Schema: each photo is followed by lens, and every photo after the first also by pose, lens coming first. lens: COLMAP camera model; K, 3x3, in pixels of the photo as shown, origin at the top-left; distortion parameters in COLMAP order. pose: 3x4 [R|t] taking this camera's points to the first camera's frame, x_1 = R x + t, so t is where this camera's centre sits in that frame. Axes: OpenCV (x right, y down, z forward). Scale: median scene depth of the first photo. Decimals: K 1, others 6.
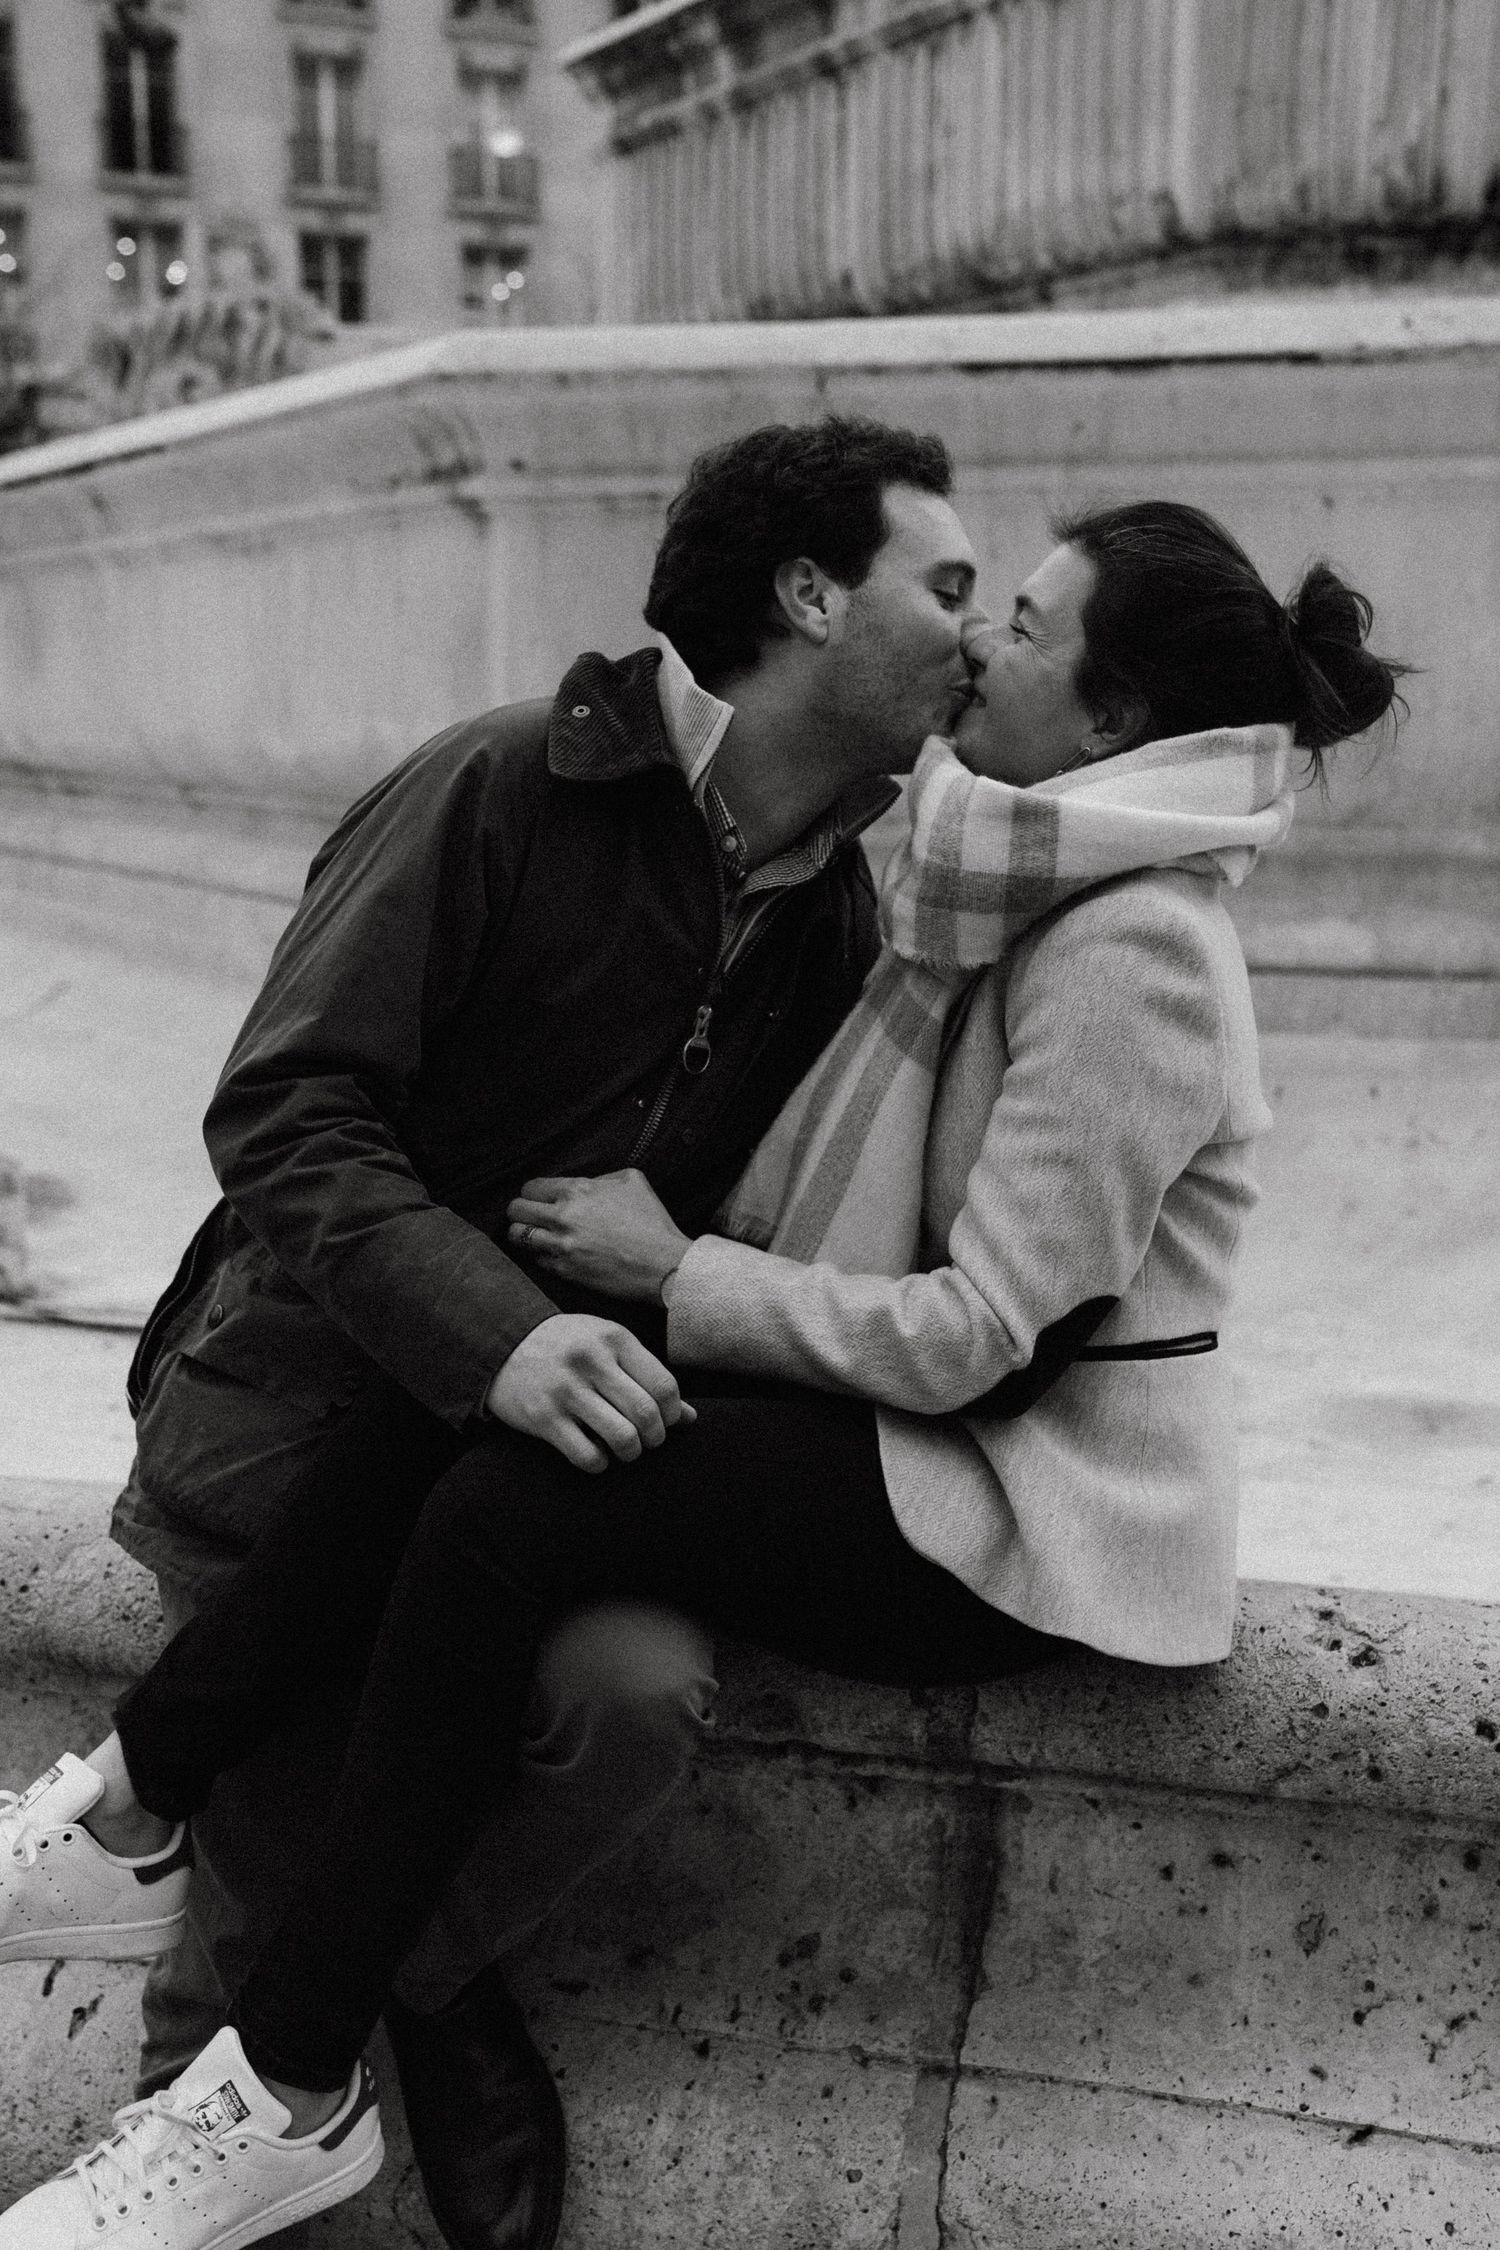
lens RADIAL K [[2651.8, 0, 739.3], [0, 2651.8, 1123.0], [0, 0, 1]] dist [0.096940, 0.000000]
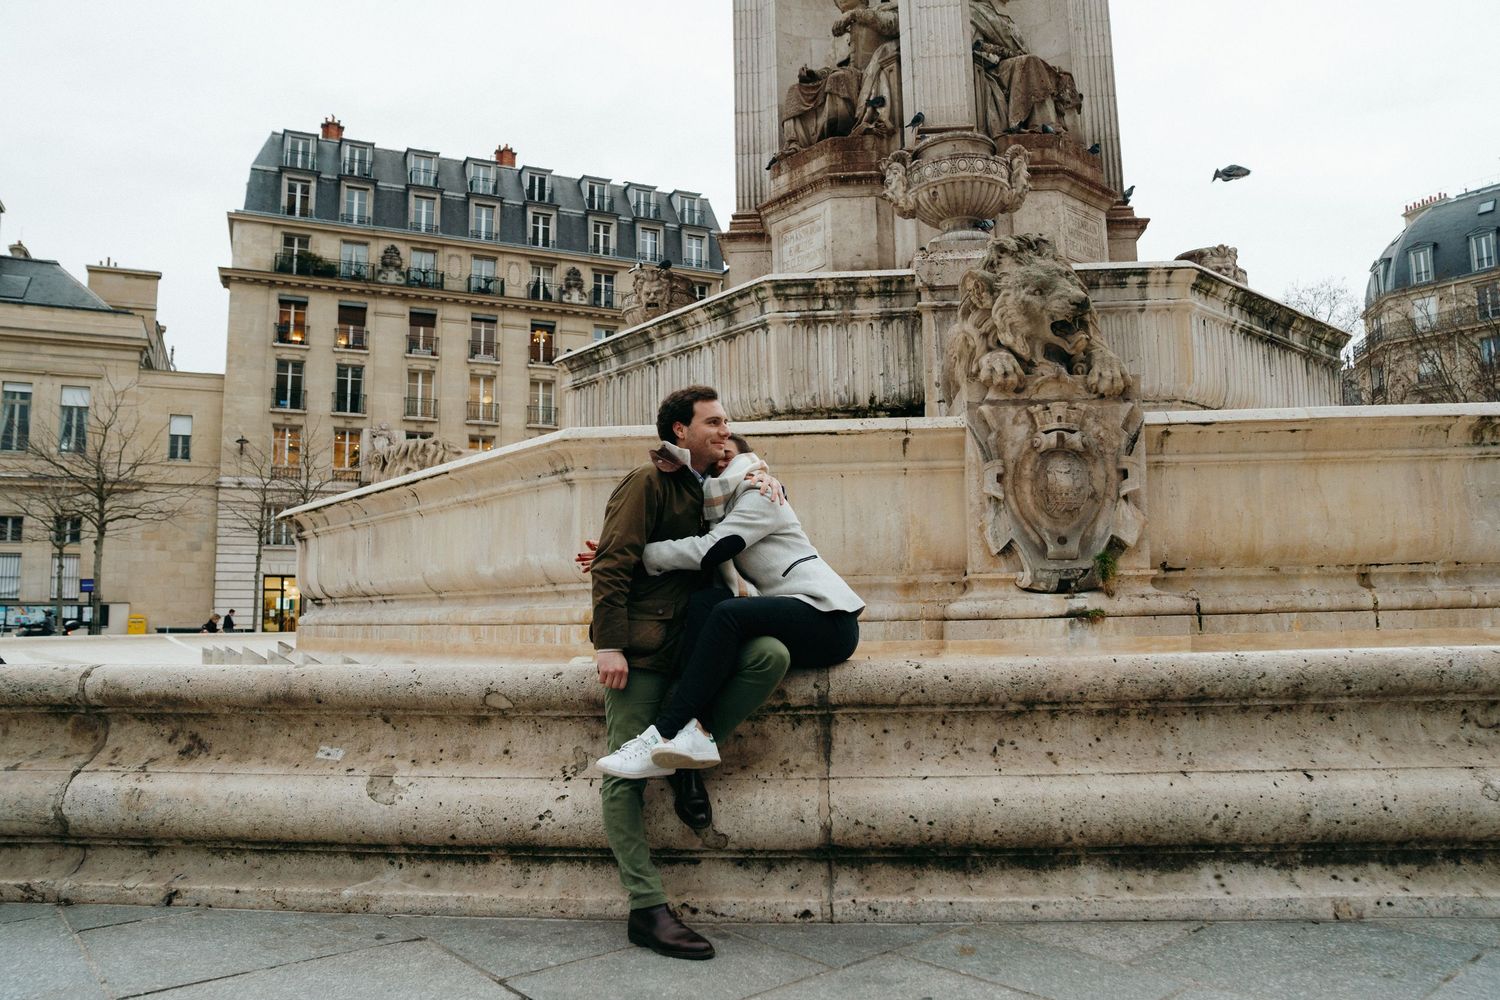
lens RADIAL K [[1089.2, 0, 741.2], [0, 1089.2, 489.7], [0, 0, 1]] dist [-0.134118, 0.094083]
pose [[0.986873, -0.002814, 0.161472, -0.078262], [0.046186, 0.963007, -0.265490, 0.088206], [-0.154751, 0.269463, 0.950495, -0.161050]]
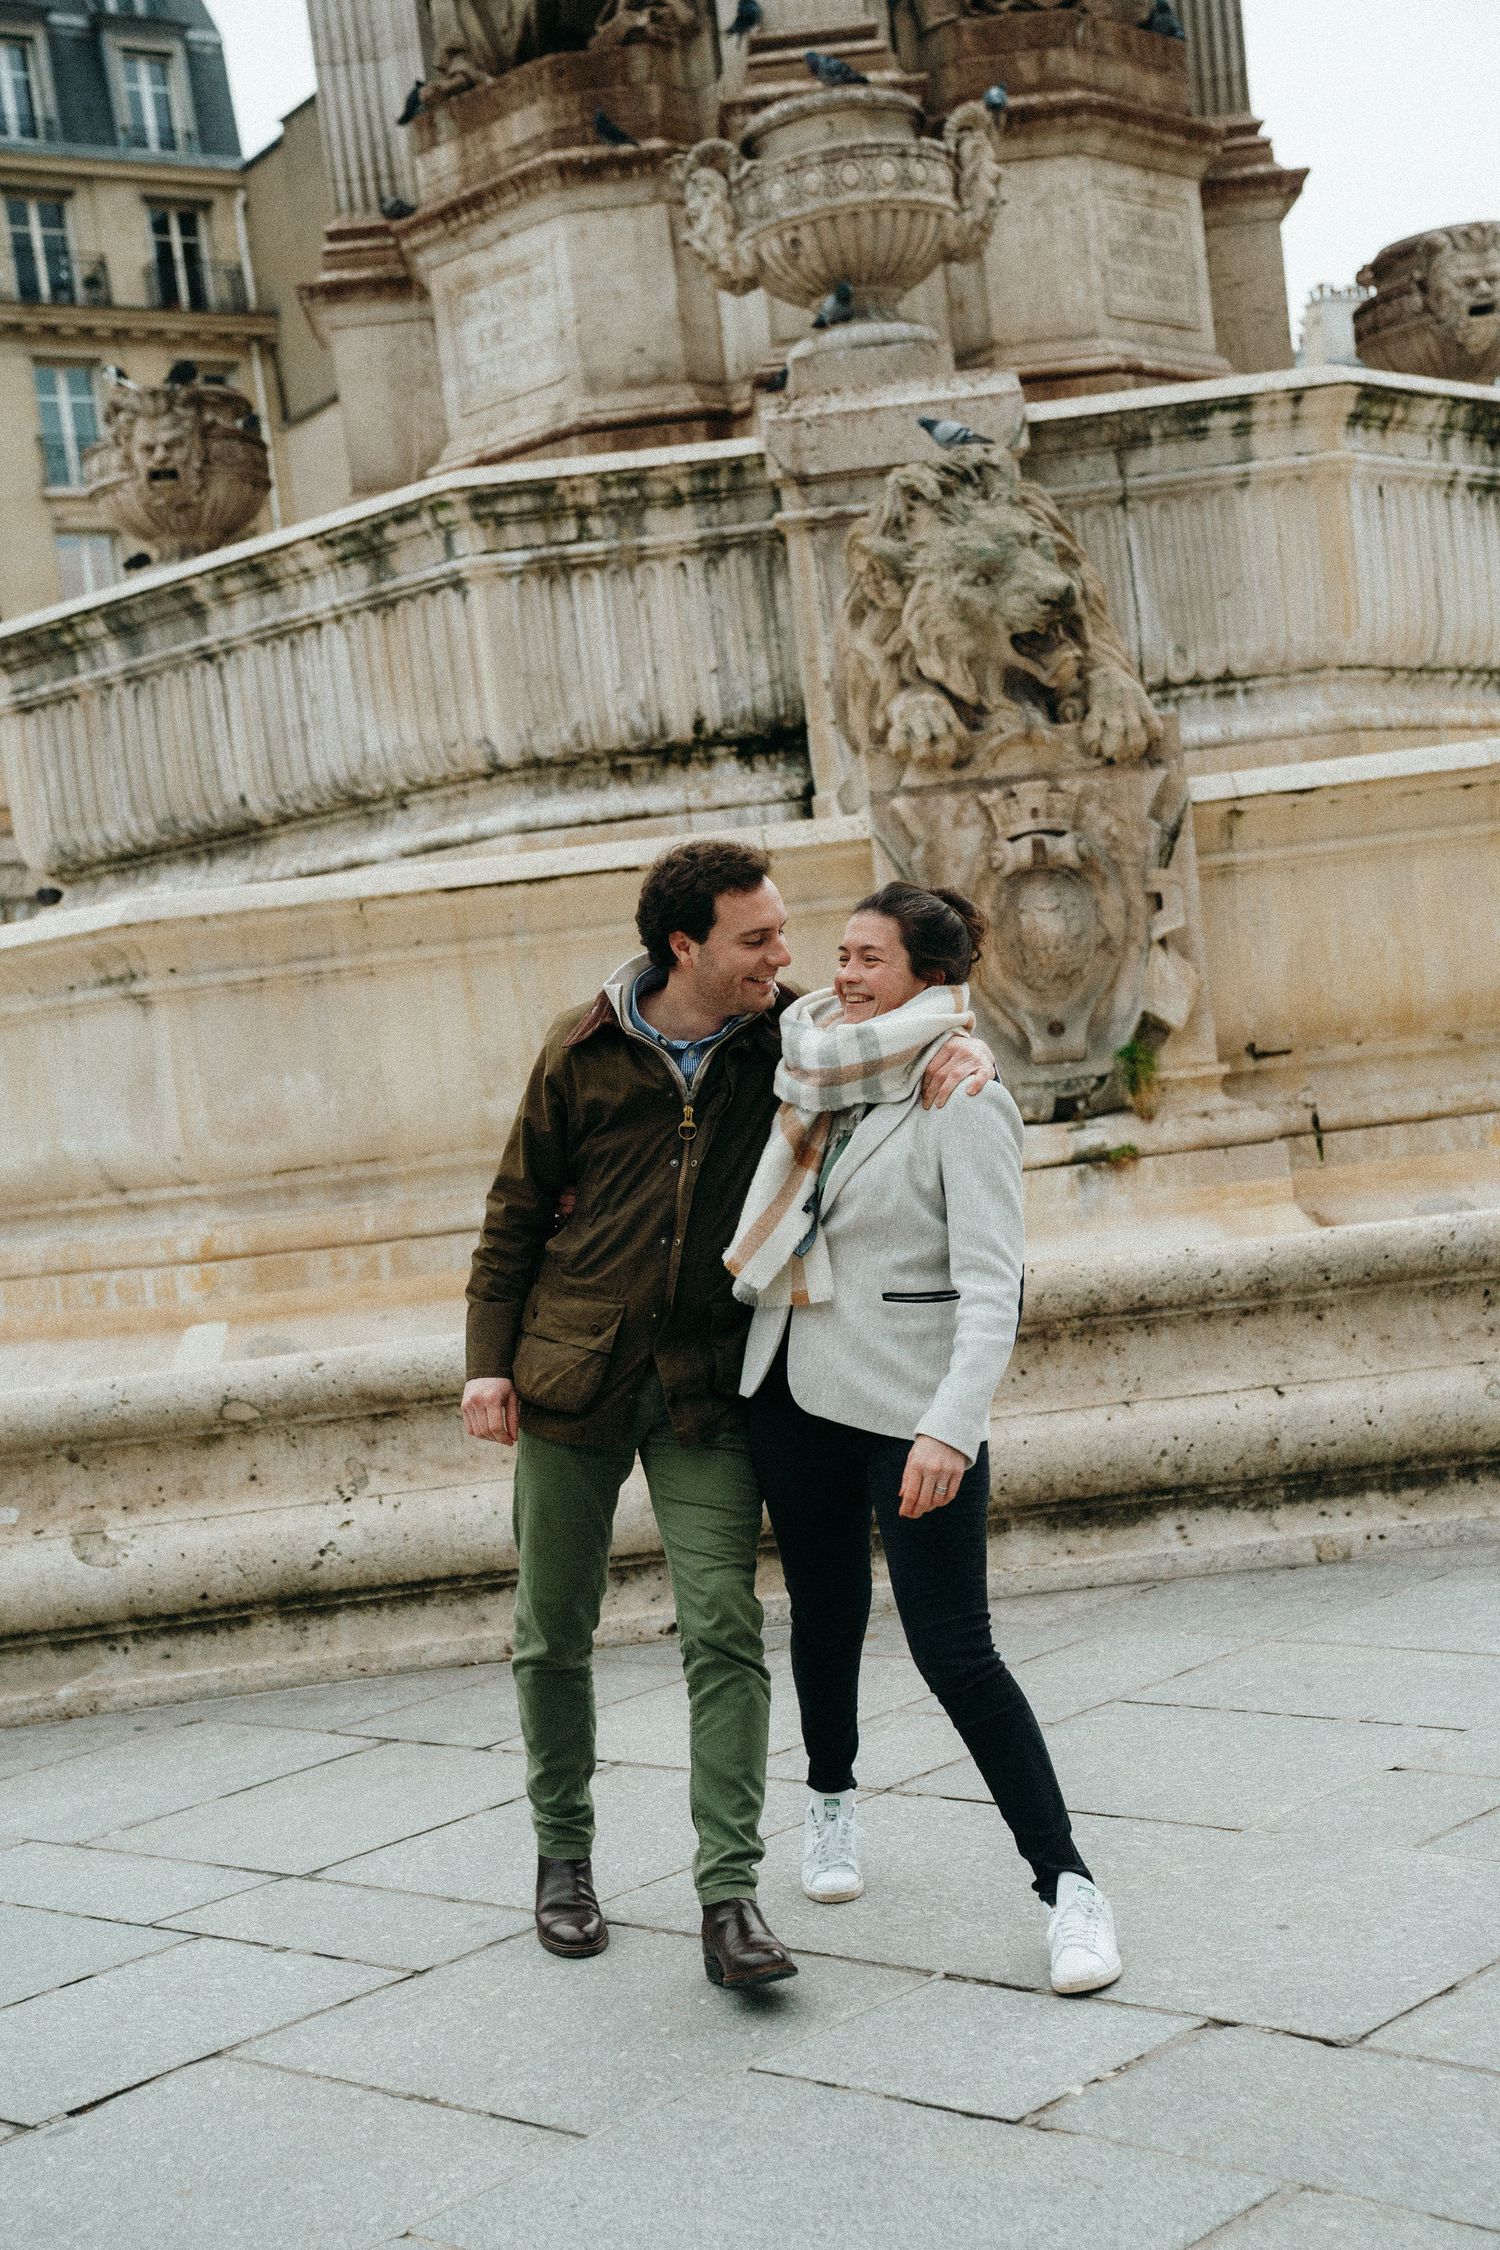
lens RADIAL K [[3169.2, 0, 731.0], [0, 3169.2, 1120.4], [0, 0, 1]] dist [0.170107, 0.000000]
pose [[0.955955, -0.124838, 0.265640, -0.206027], [0.165263, 0.976877, -0.135643, 0.119339], [-0.242564, 0.173569, 0.954482, -0.673749]]
